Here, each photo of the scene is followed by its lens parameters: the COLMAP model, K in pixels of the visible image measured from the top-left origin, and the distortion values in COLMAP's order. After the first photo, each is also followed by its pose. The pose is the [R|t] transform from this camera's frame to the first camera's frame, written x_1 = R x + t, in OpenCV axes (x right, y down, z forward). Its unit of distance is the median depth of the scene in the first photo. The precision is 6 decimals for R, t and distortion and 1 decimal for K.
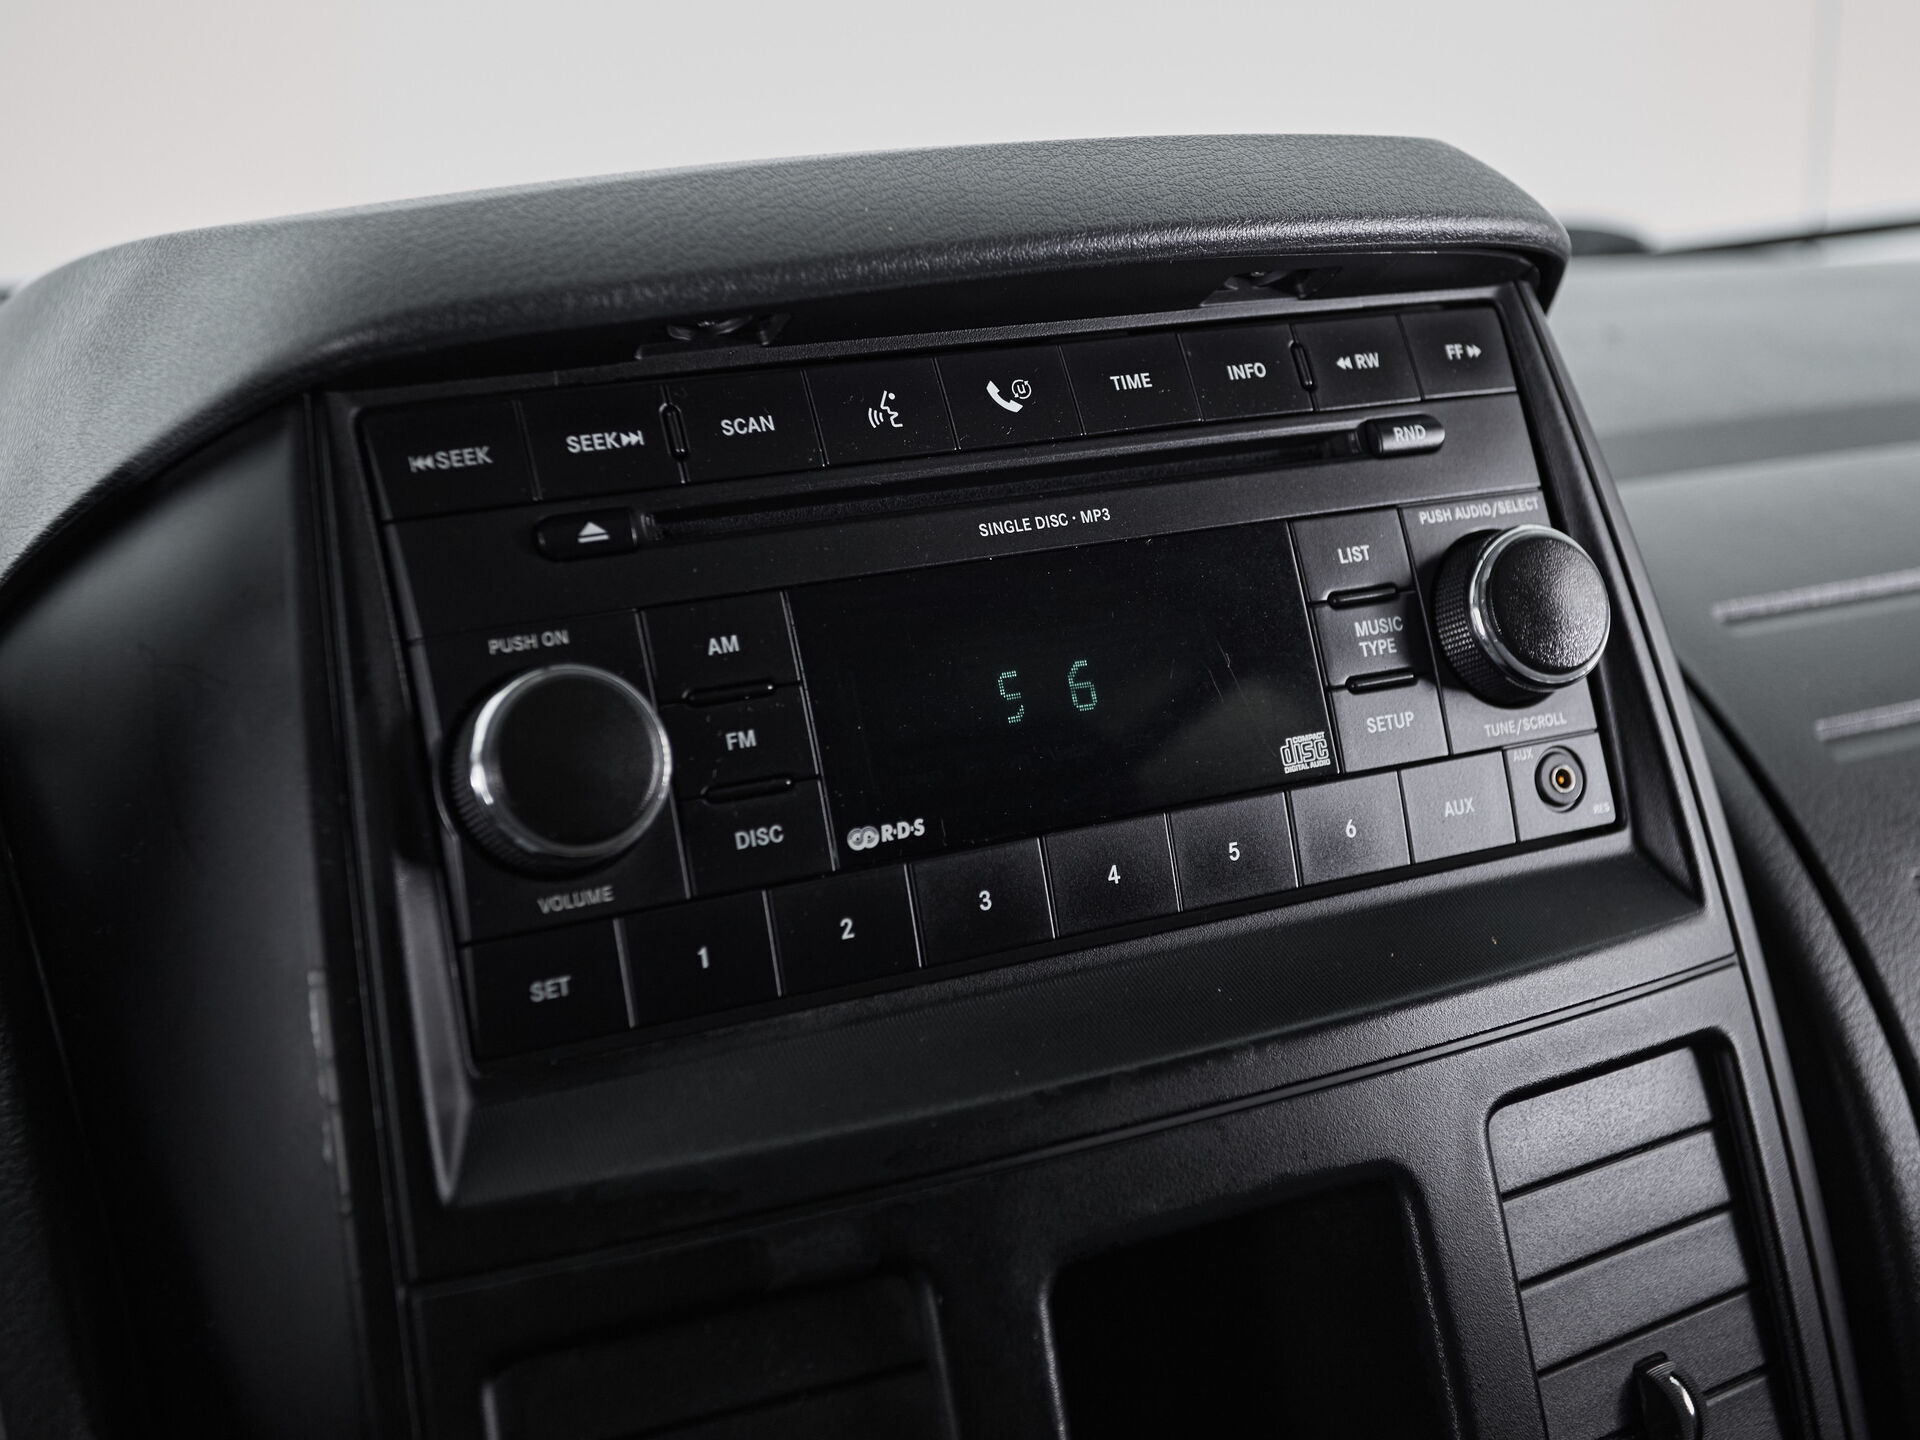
lens RADIAL K [[2506.2, 0, 966.7], [0, 2506.2, 666.1], [0, 0, 1]] dist [0.017507, 0.000000]
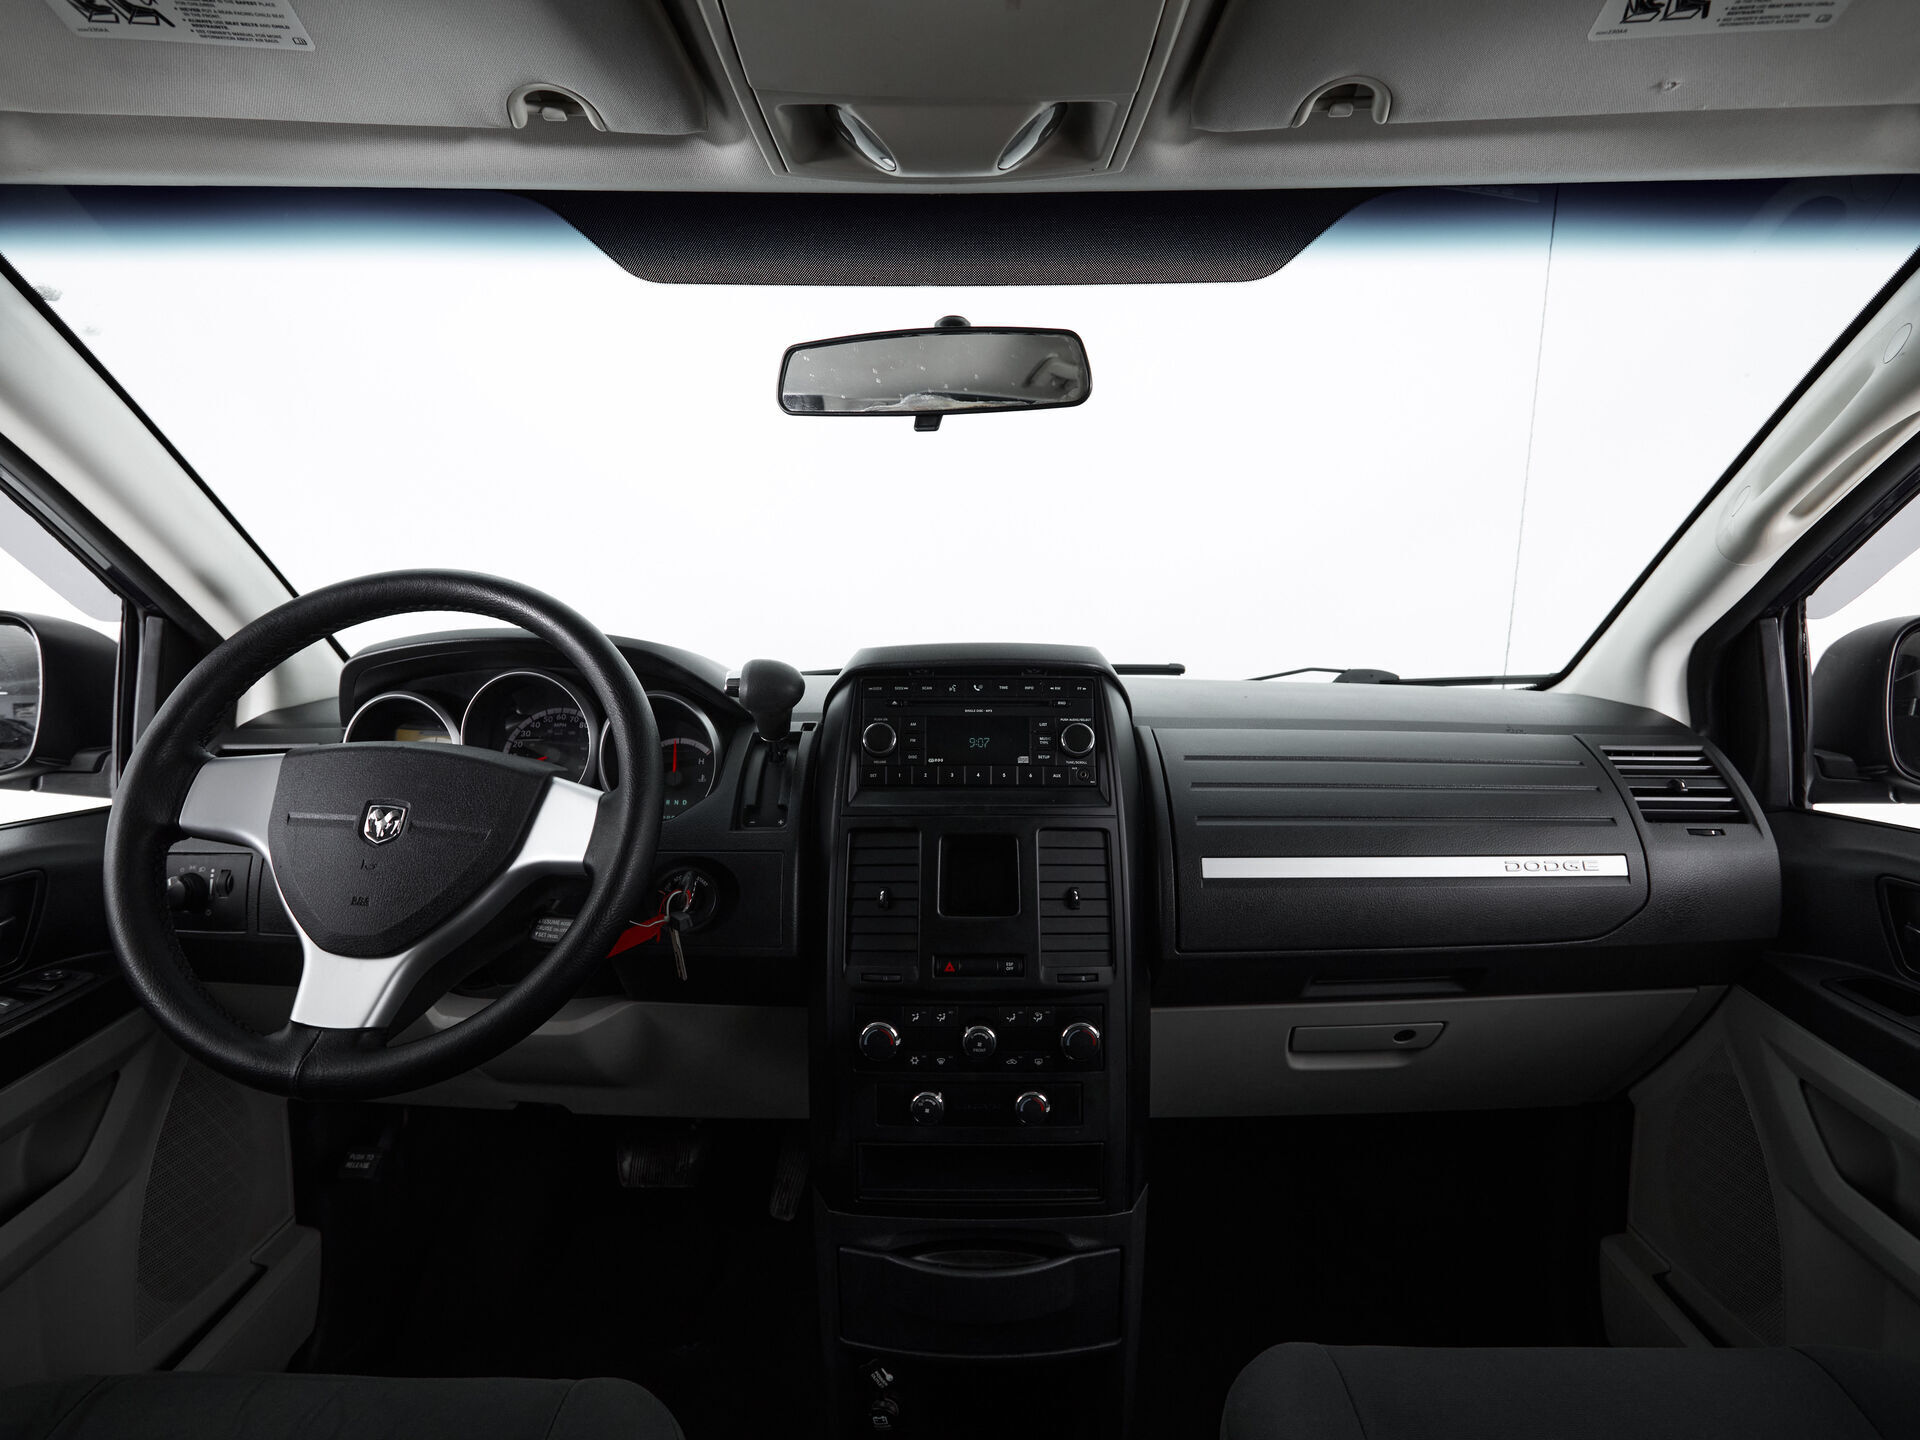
lens RADIAL K [[1013.3, 0, 957.4], [0, 1013.3, 719.8], [0, 0, 1]] dist [-0.003846, -0.003053]
pose [[0.888223, 0.102730, -0.447780, 0.969577], [-0.140552, 0.988708, -0.051971, 0.082753], [0.437385, 0.109098, 0.892632, -0.987221]]
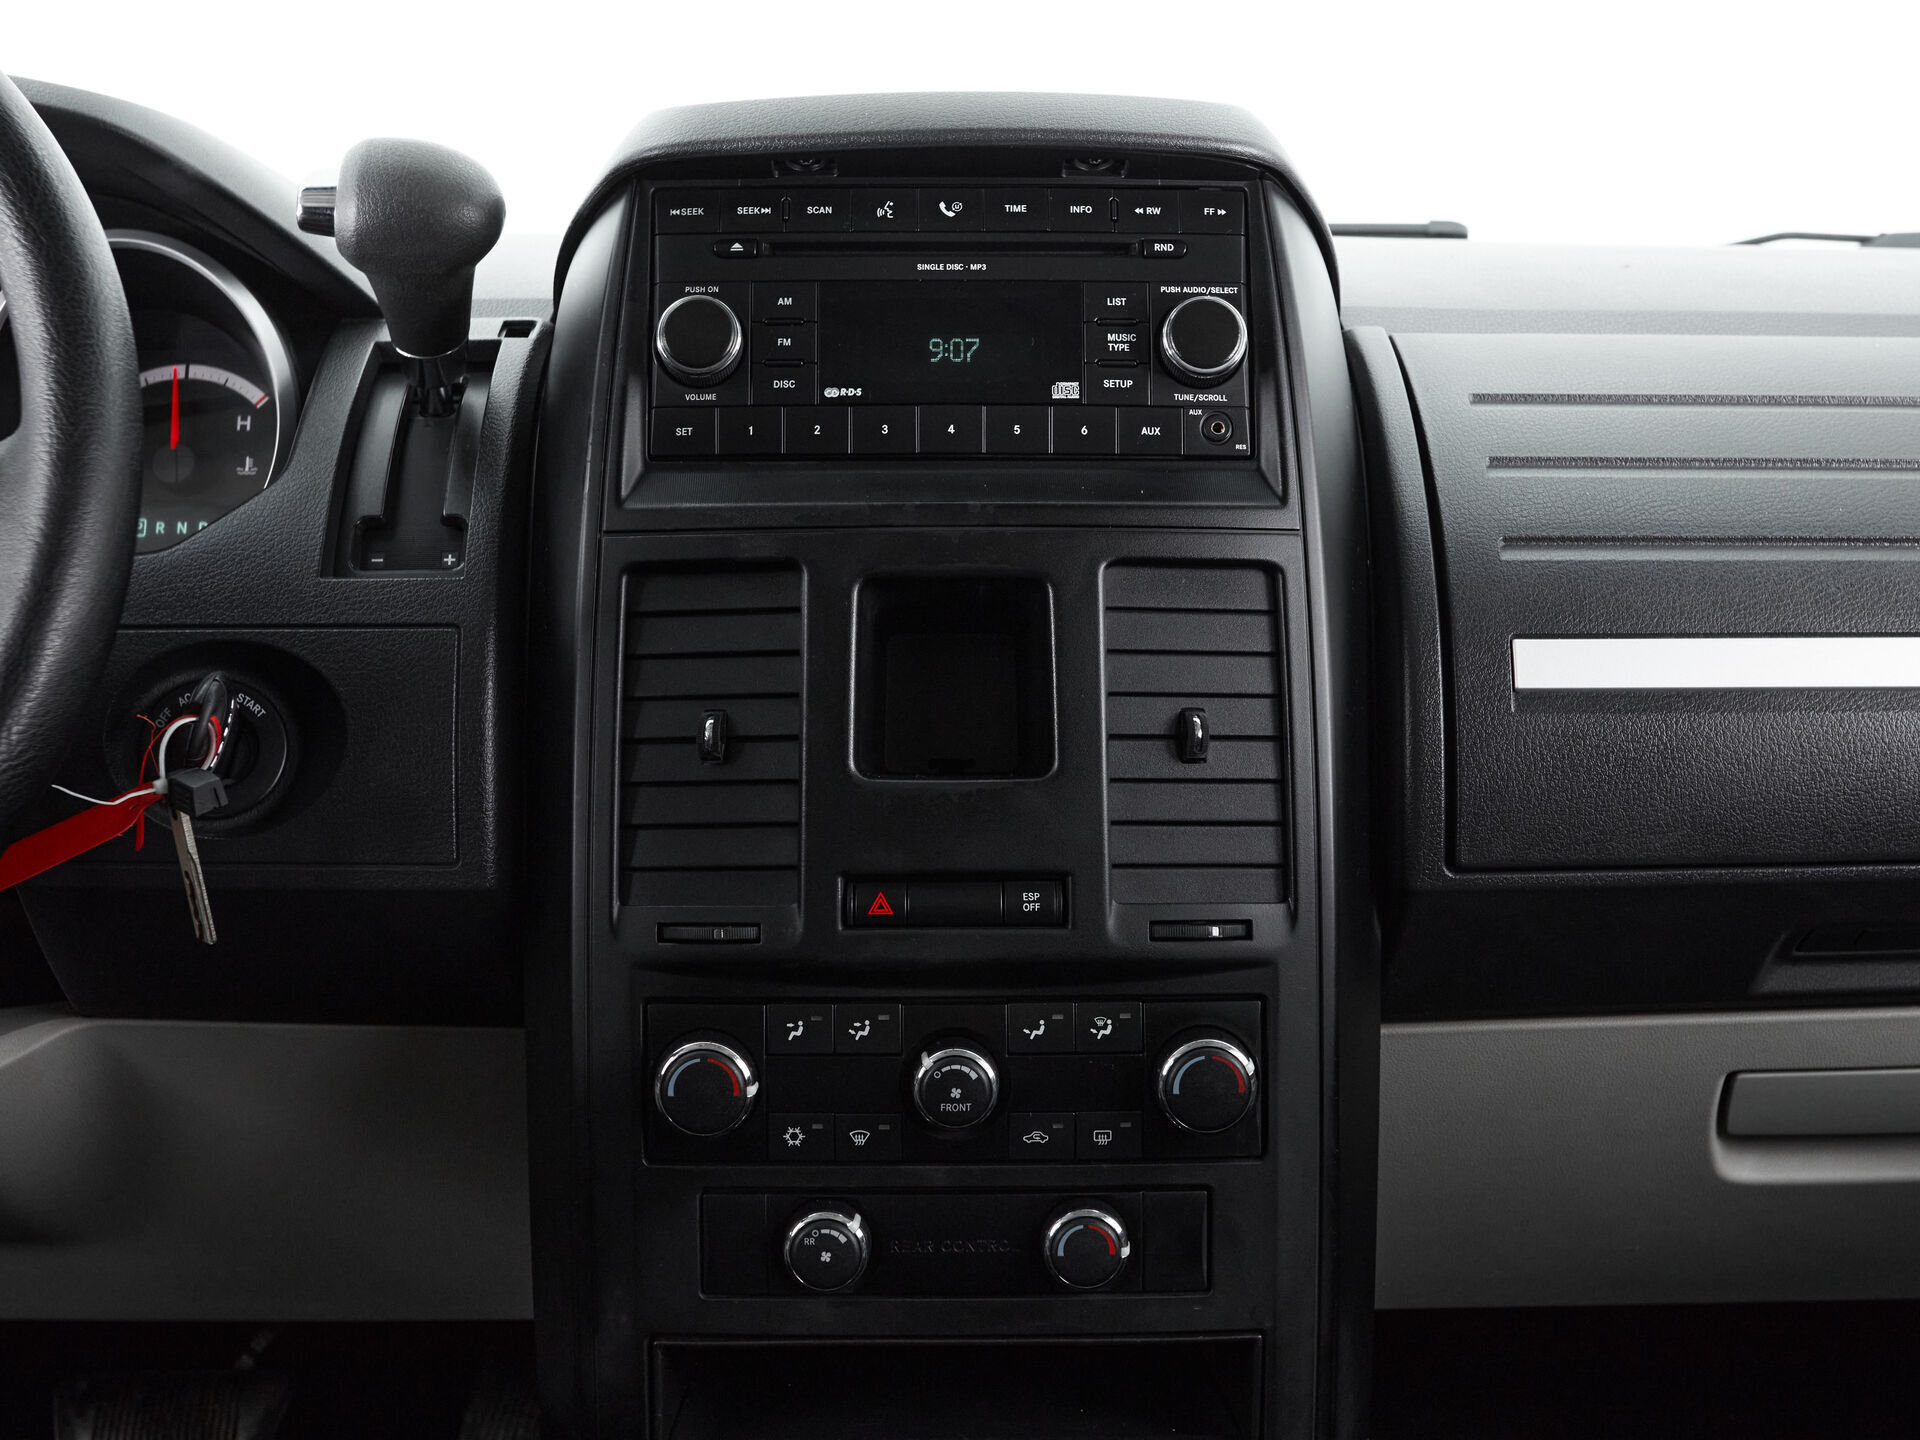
lens RADIAL K [[2506.2, 0, 957.3], [0, 2506.2, 667.4], [0, 0, 1]] dist [0.017507, 0.000000]
pose [[0.898769, 0.134101, -0.417409, 0.962694], [-0.137481, 0.990257, 0.022113, 0.230545], [0.416308, 0.037512, 0.908450, -0.926905]]
